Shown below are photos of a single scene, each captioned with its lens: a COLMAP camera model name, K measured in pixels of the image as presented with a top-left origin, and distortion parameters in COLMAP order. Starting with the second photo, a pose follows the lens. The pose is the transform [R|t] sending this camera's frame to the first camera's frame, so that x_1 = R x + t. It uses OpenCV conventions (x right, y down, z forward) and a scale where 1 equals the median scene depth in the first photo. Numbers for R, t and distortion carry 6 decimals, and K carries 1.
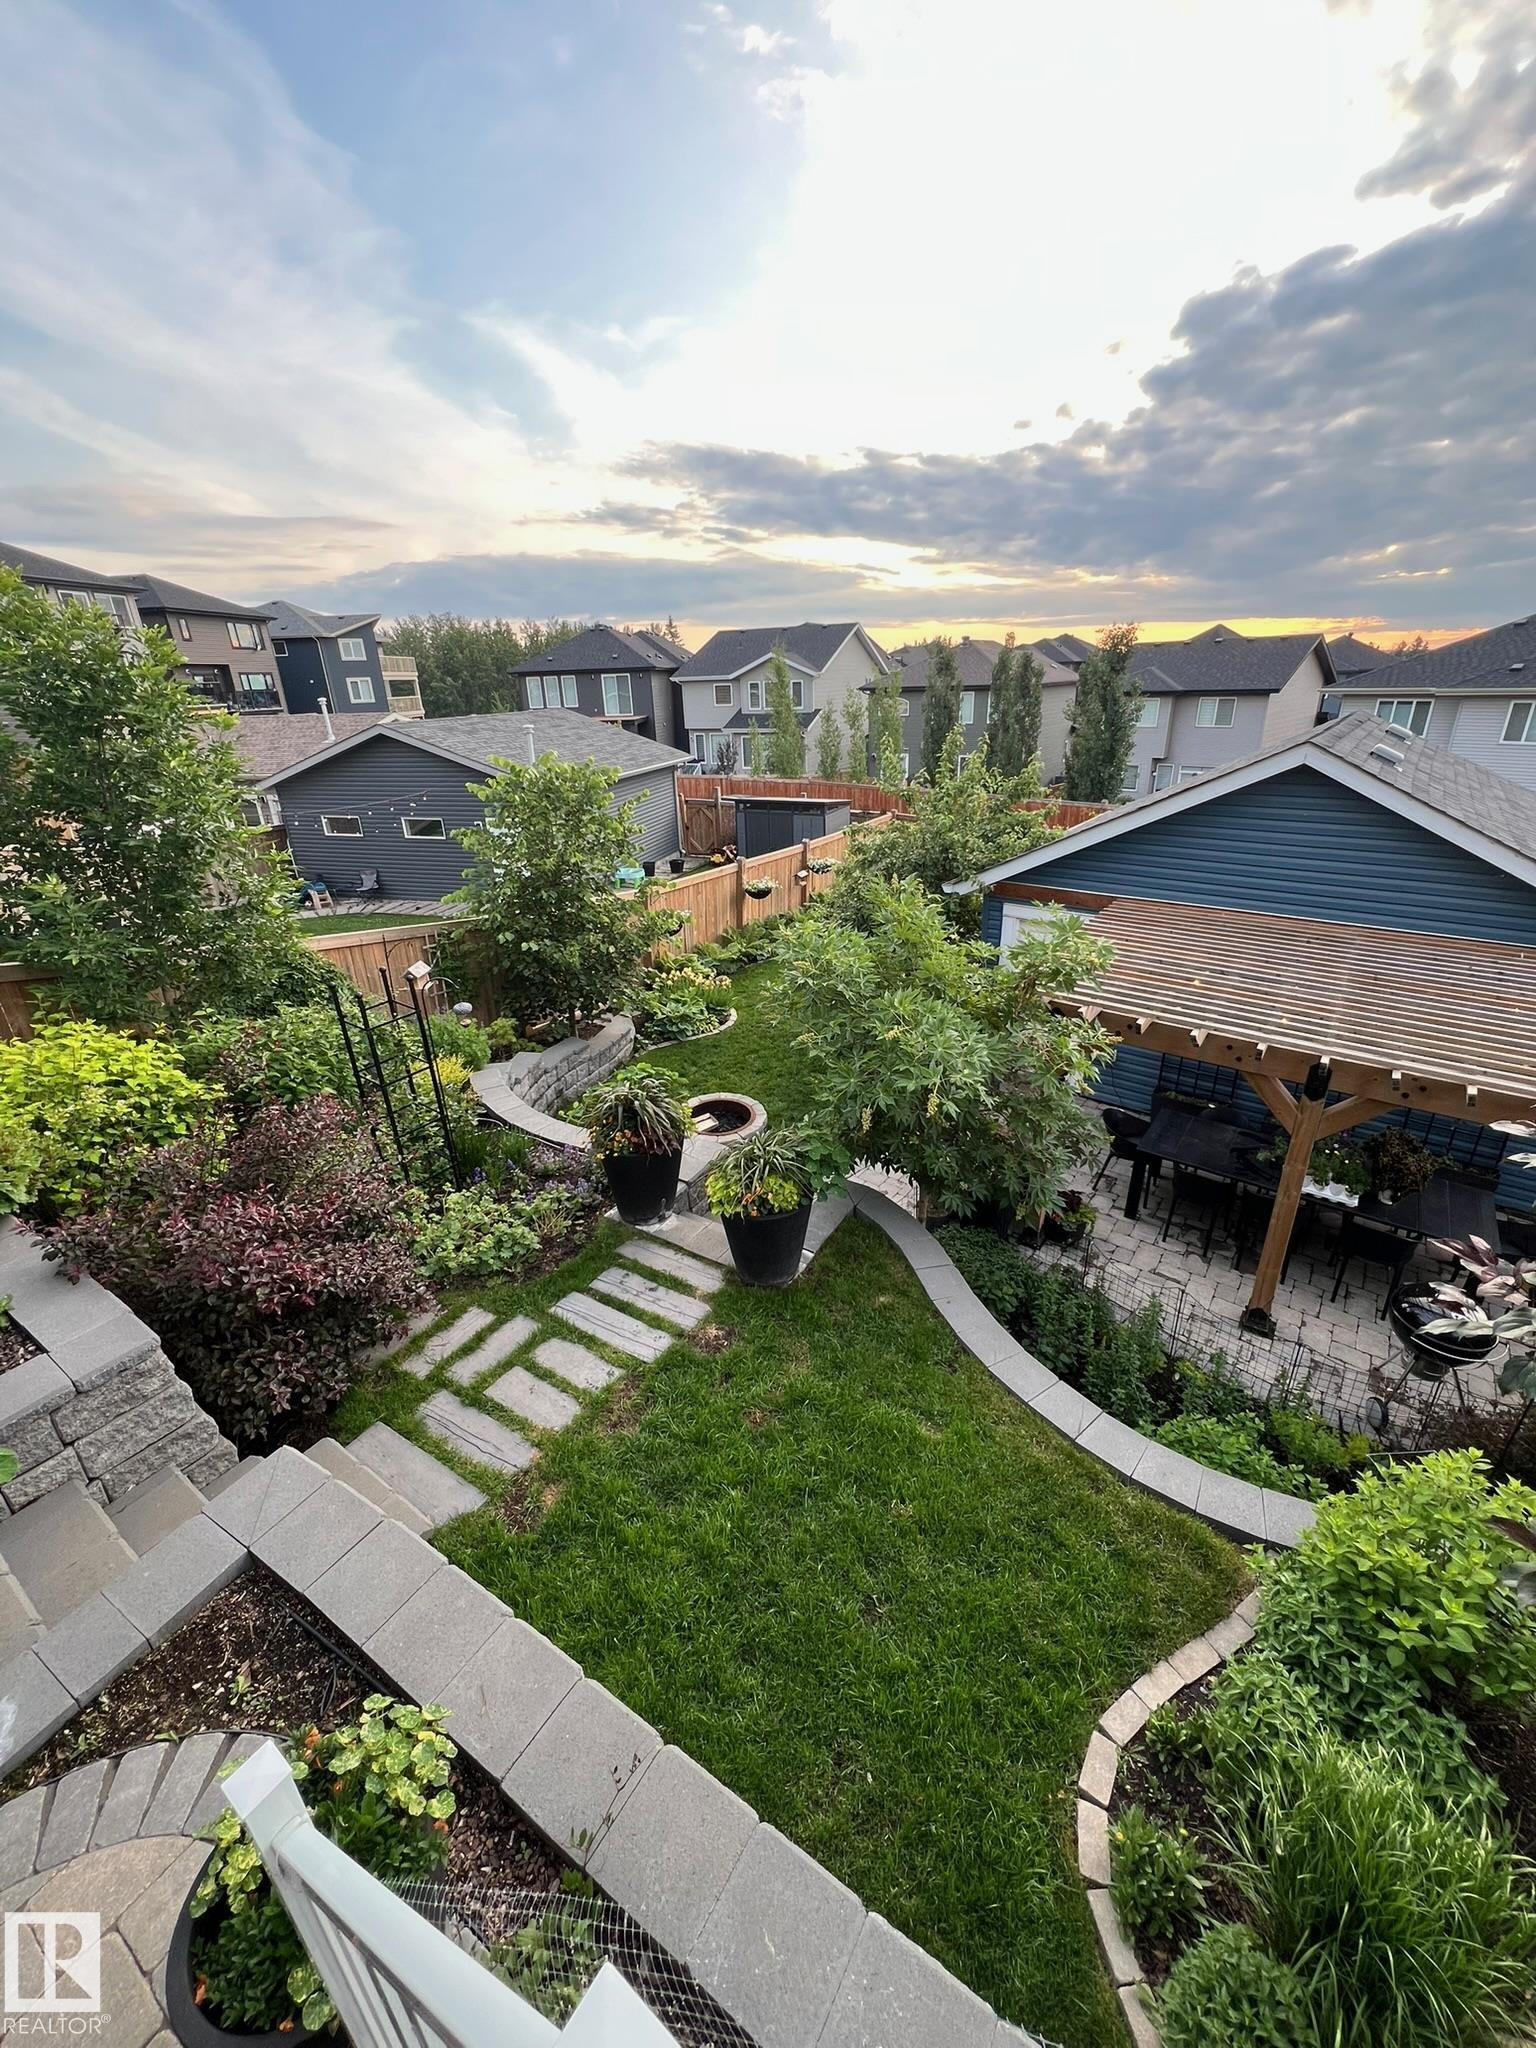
lens RADIAL K [[829.7, 0, 767.5], [0, 829.7, 1005.5], [0, 0, 1]] dist [-0.002459, -0.000194]
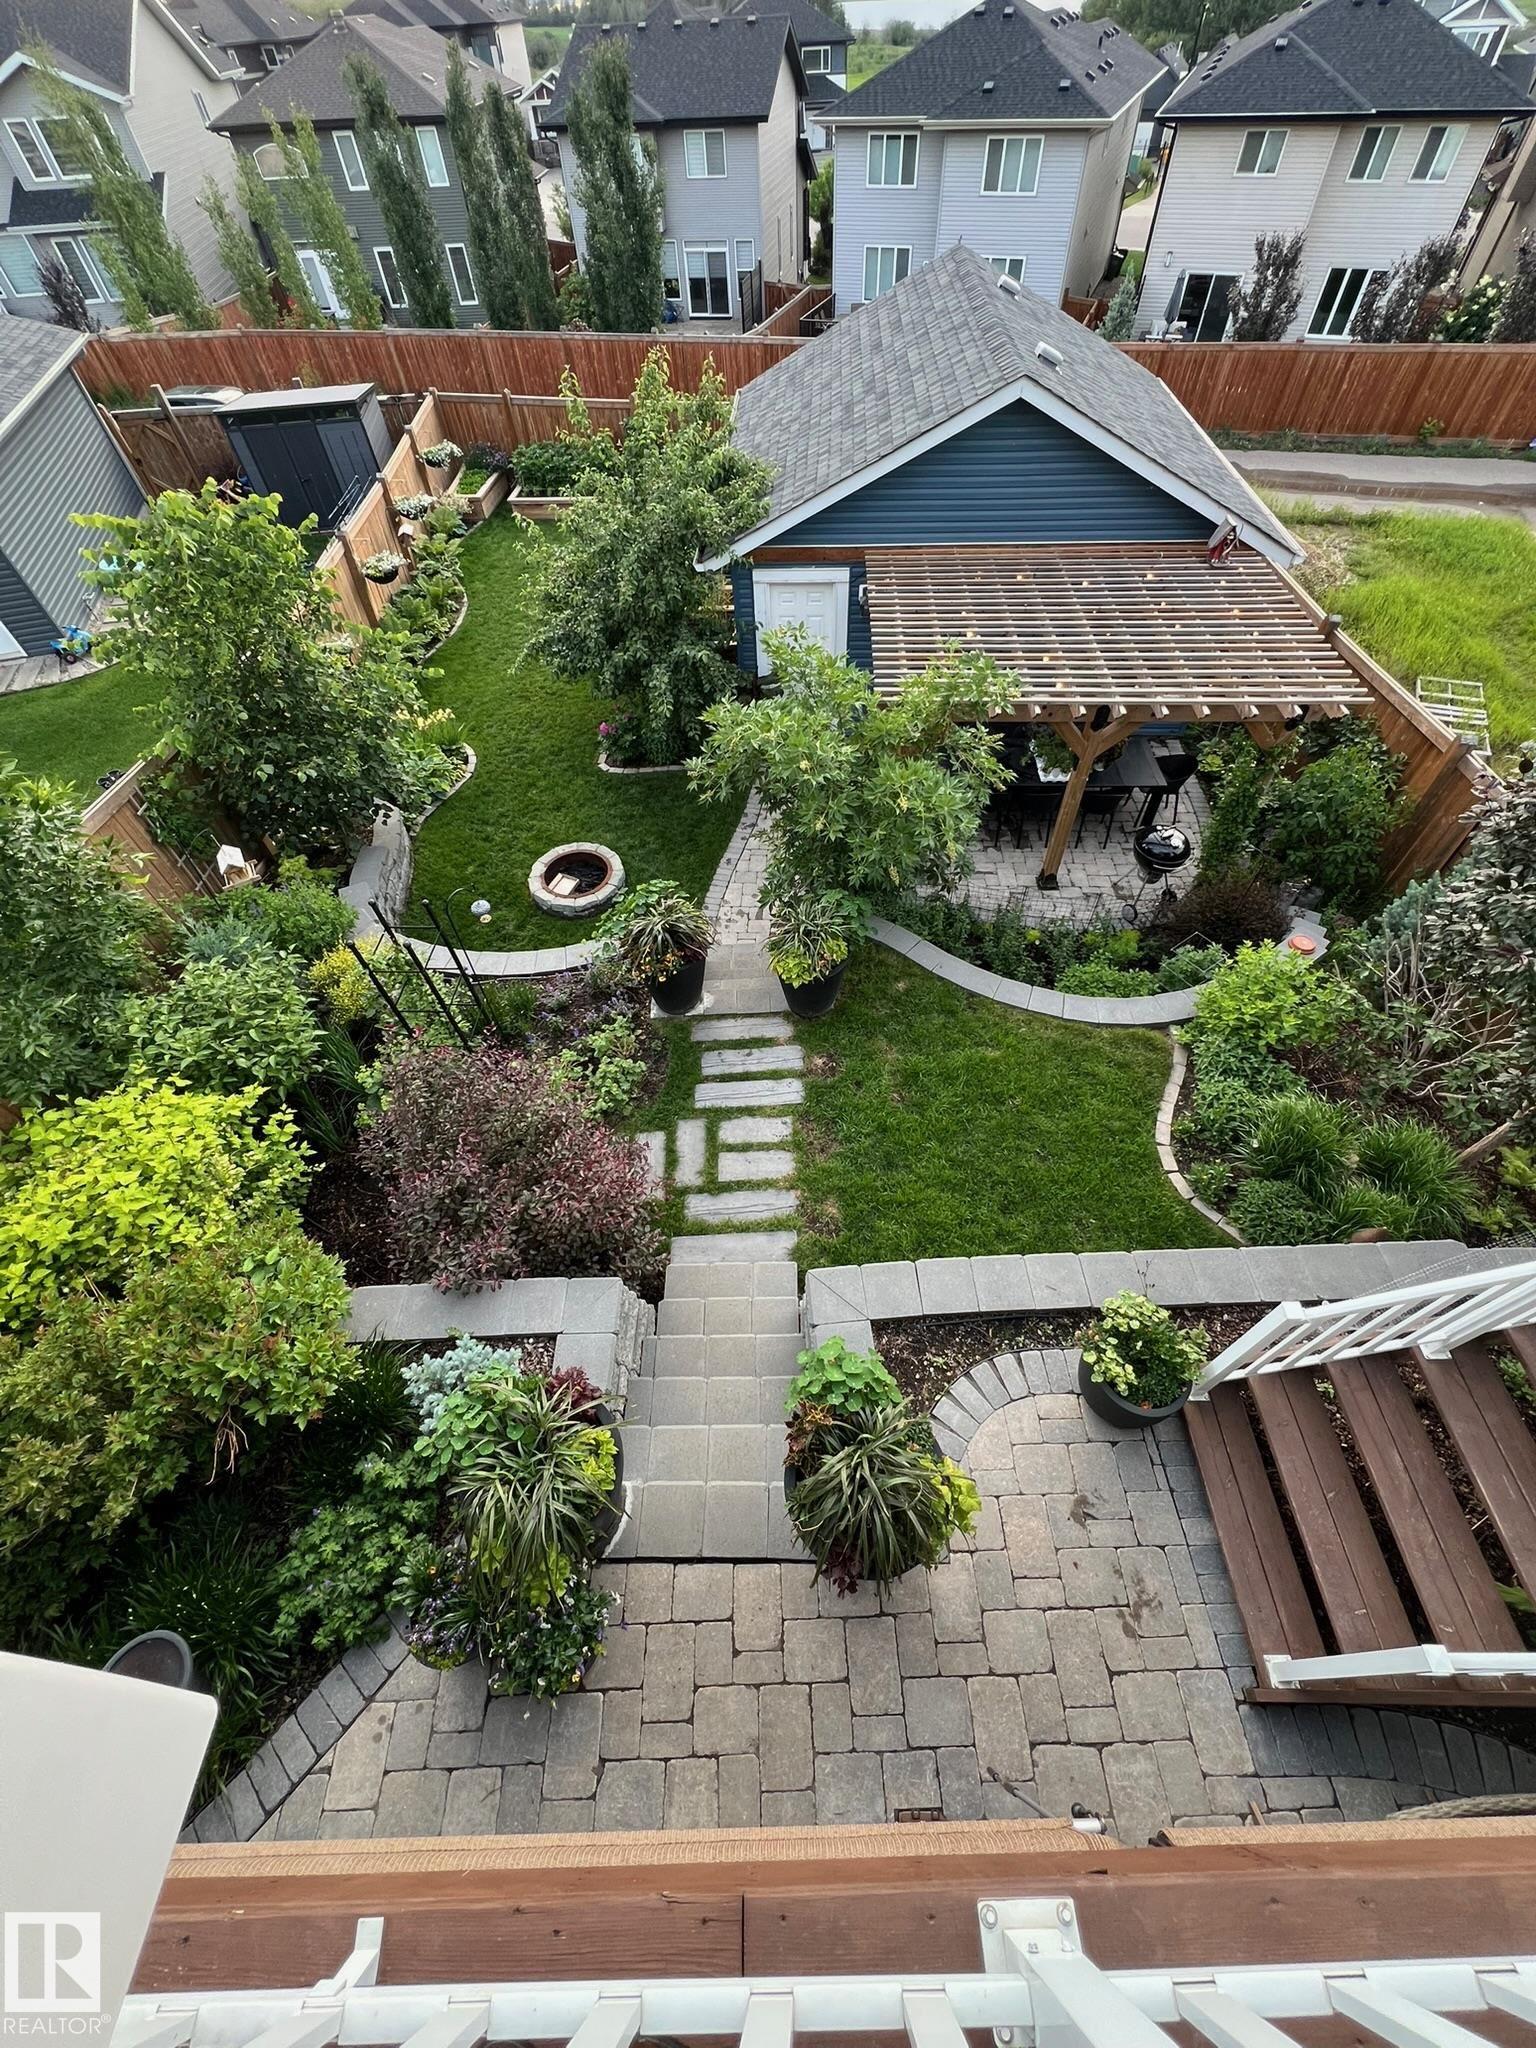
lens RADIAL K [[830.0, 0, 779.9], [0, 830.0, 1019.0], [0, 0, 1]] dist [0.000769, 0.000090]
pose [[0.824897, -0.441519, 0.352996, -0.551820], [0.219452, 0.825606, 0.519822, -0.368331], [-0.520947, -0.351334, 0.777932, 0.011999]]
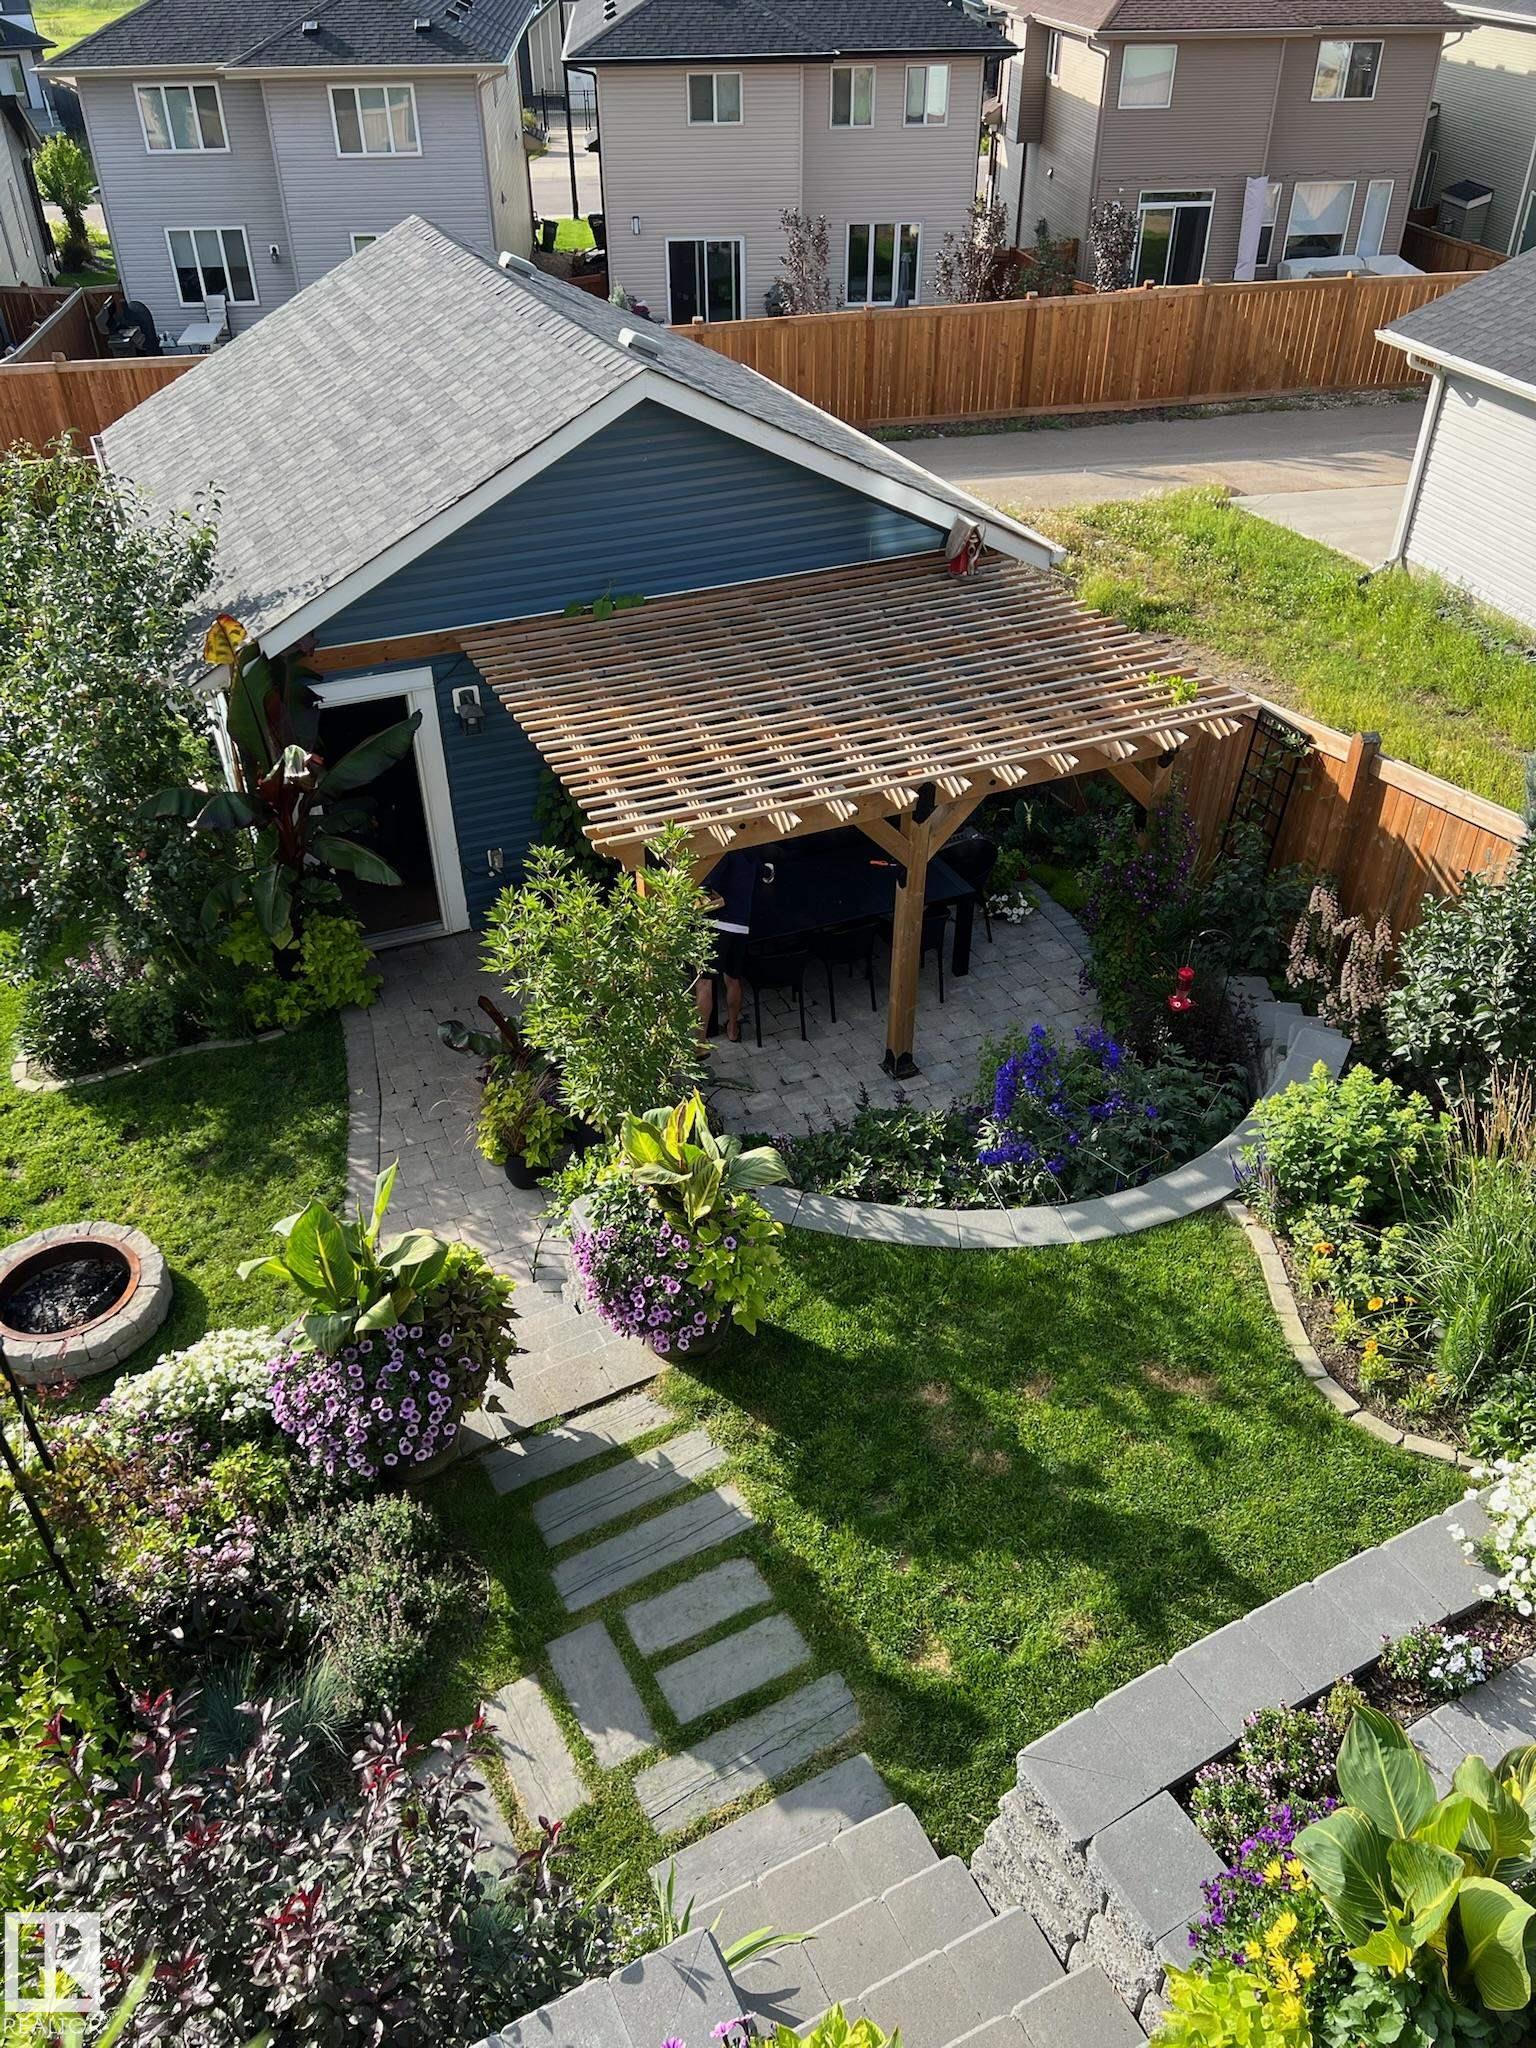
lens RADIAL K [[1520.4, 0, 768.0], [0, 1520.4, 1024.0], [0, 0, 1]] dist [0.064001, -0.067404]
pose [[0.497124, -0.496027, 0.711916, -0.819091], [0.315817, 0.867643, 0.383998, -0.434931], [-0.808163, 0.033940, 0.587980, 0.173332]]
